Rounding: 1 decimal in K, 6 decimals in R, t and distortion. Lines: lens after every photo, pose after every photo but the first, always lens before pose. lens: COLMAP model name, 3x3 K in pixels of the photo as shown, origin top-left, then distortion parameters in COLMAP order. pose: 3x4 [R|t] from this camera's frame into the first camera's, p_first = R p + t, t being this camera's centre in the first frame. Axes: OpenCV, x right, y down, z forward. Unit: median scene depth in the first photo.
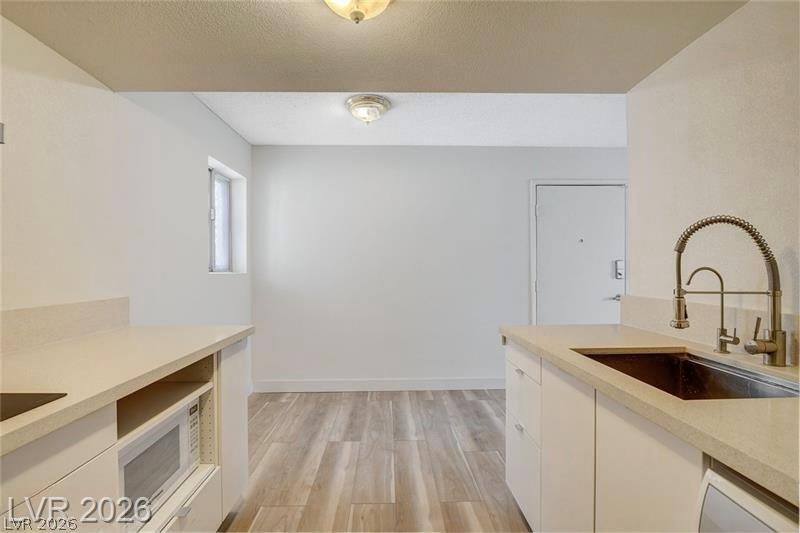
lens RADIAL K [[378.1, 0, 398.8], [0, 378.1, 266.8], [0, 0, 1]] dist [-0.020066, 0.000275]
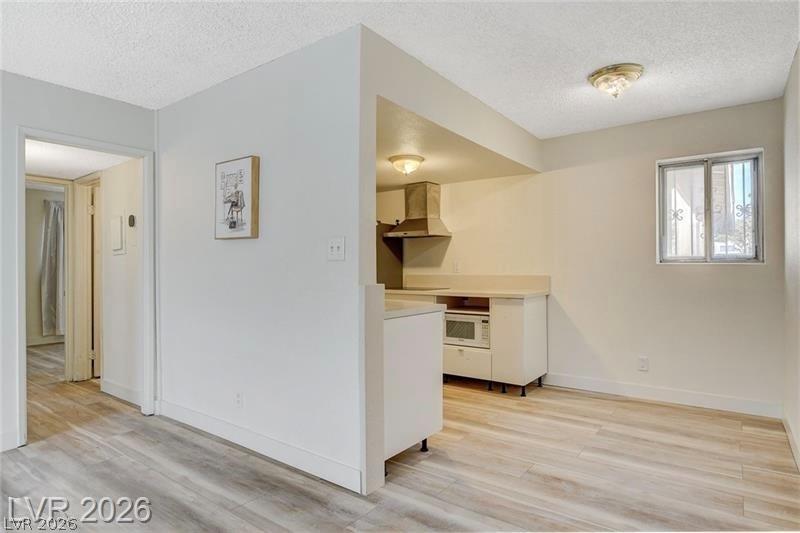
lens RADIAL K [[455.1, 0, 401.0], [0, 455.1, 264.7], [0, 0, 1]] dist [-0.014346, -0.001444]
pose [[-0.614791, 0.001278, -0.788689, 1.062022], [0.007759, 0.999960, -0.004427, 0.020999], [0.788652, -0.008841, -0.614776, 1.239280]]
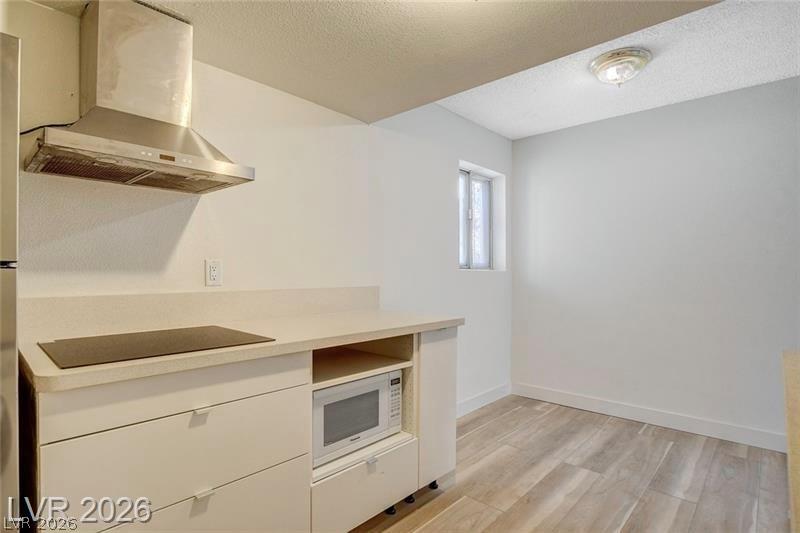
lens RADIAL K [[410.4, 0, 398.8], [0, 410.4, 264.1], [0, 0, 1]] dist [-0.022651, 0.000705]
pose [[0.712185, -0.005650, -0.701970, 0.192803], [-0.004184, 0.999916, -0.012294, 0.017391], [0.701980, 0.011693, 0.712101, 0.050827]]
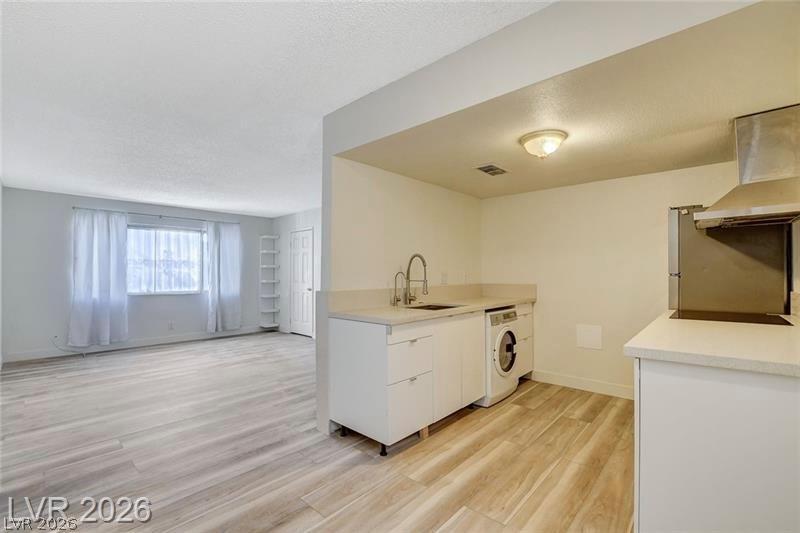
lens RADIAL K [[356.2, 0, 399.7], [0, 356.2, 271.3], [0, 0, 1]] dist [-0.036862, 0.004183]
pose [[-0.722812, 0.010722, 0.690962, -0.367034], [0.005050, 0.999935, -0.010234, 0.010709], [-0.691026, -0.003908, -0.722819, 1.227576]]
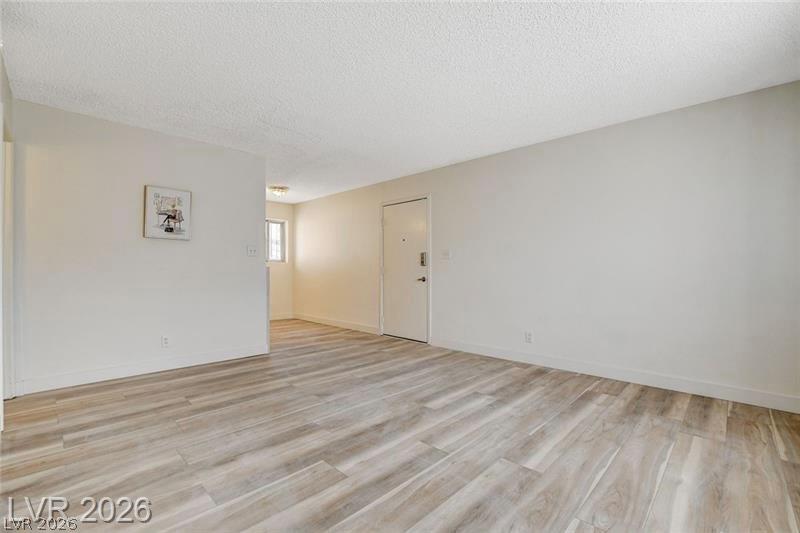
lens RADIAL K [[356.2, 0, 401.0], [0, 356.2, 263.9], [0, 0, 1]] dist [-0.036862, 0.004183]
pose [[0.704266, -0.007860, -0.709893, 1.953027], [-0.003476, 0.999889, -0.014520, 0.060061], [0.709928, 0.012694, 0.704160, 0.012721]]
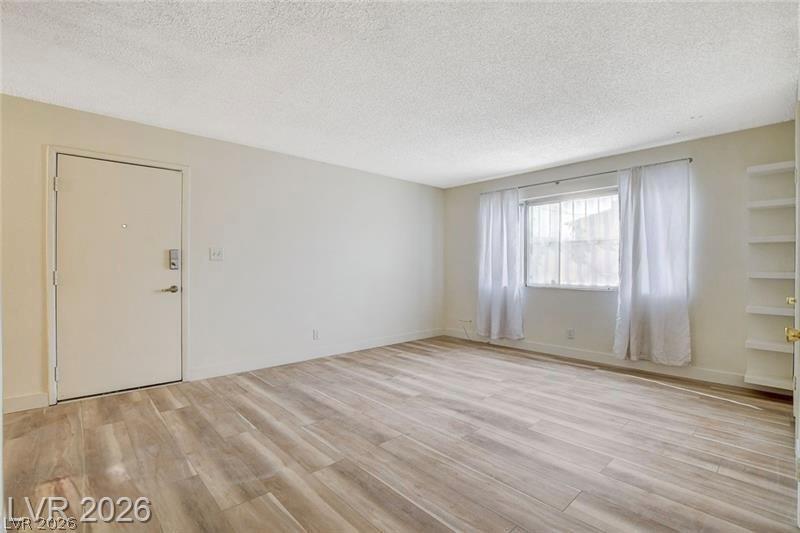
lens RADIAL K [[356.2, 0, 398.2], [0, 356.2, 272.7], [0, 0, 1]] dist [-0.036862, 0.004183]
pose [[0.755169, -0.001714, 0.655528, 0.576850], [-0.002484, 0.999982, 0.005476, 0.046191], [-0.655525, -0.005764, 0.755151, -0.049037]]
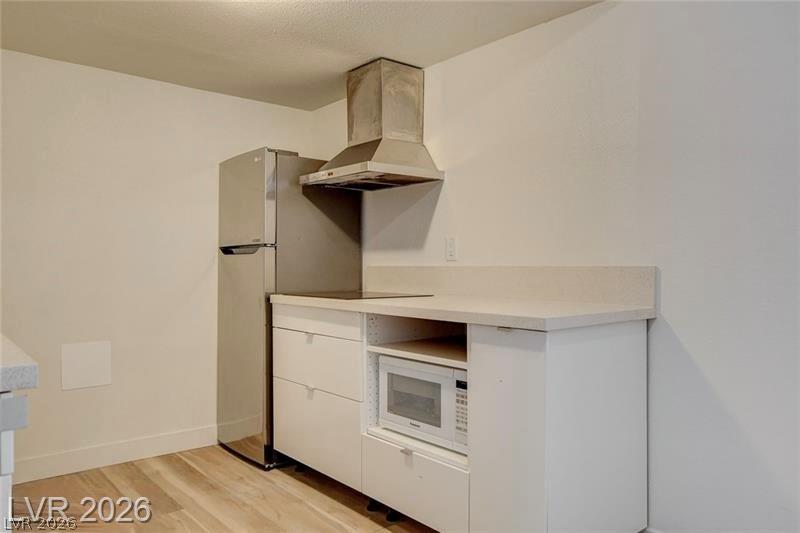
lens RADIAL K [[598.0, 0, 397.5], [0, 598.0, 267.5], [0, 0, 1]] dist [0.008573, 0.000941]
pose [[-0.791837, 0.005877, -0.610704, 0.234711], [0.003185, 0.999980, 0.005494, 0.051359], [0.610724, 0.002405, -0.791840, 1.082993]]
